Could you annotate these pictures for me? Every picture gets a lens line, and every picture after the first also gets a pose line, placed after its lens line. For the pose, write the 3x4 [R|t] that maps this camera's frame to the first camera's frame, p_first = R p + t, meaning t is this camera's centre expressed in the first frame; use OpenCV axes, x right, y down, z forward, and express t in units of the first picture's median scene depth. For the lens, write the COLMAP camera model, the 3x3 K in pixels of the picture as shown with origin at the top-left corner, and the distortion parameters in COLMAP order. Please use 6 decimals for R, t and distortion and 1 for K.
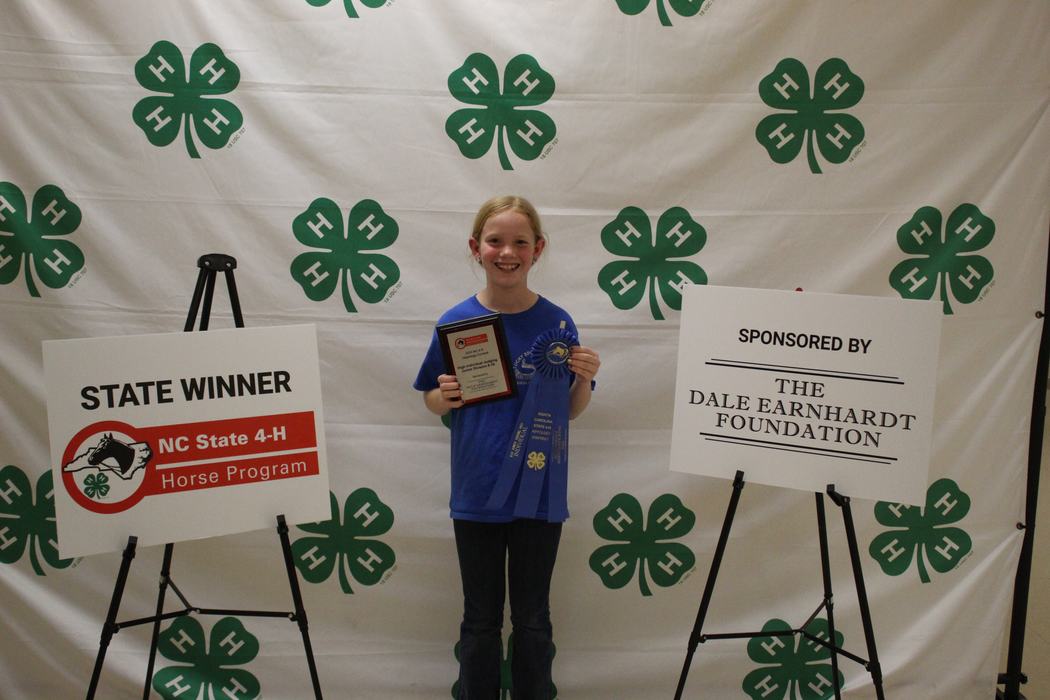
lens RADIAL K [[1209.3, 0, 524.1], [0, 1209.3, 344.8], [0, 0, 1]] dist [-0.031145, -0.012014]
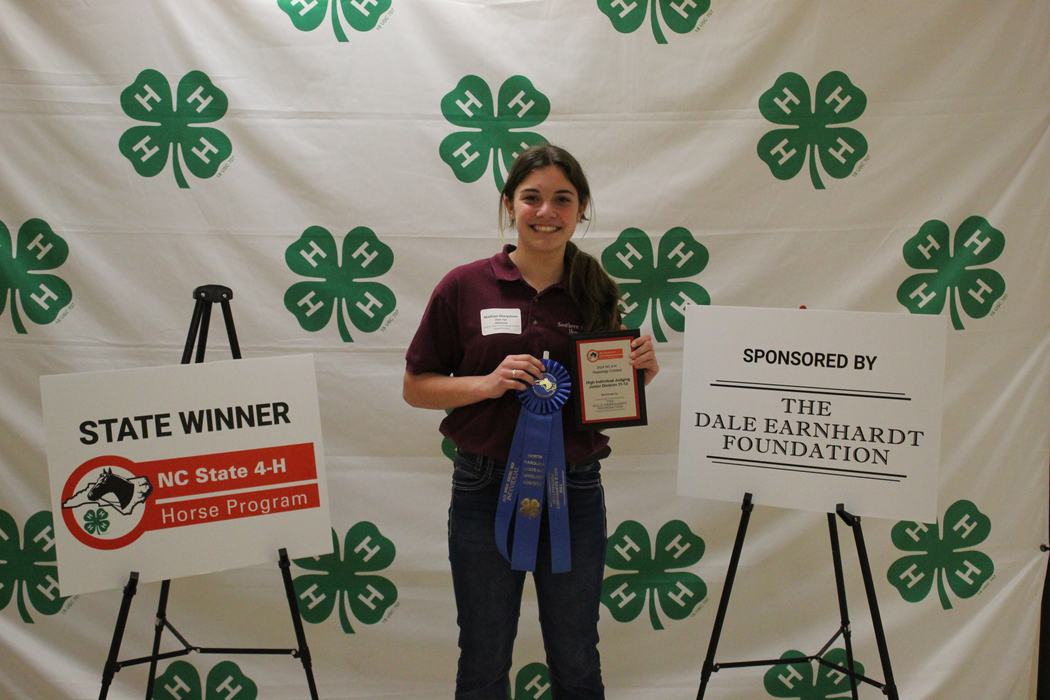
lens RADIAL K [[1363.9, 0, 522.8], [0, 1363.9, 347.9], [0, 0, 1]] dist [0.001311, -0.045937]
pose [[0.999722, -0.023438, 0.002467, -0.004101], [0.023497, 0.999339, -0.027734, 0.011630], [-0.001815, 0.027784, 0.999612, -0.101877]]
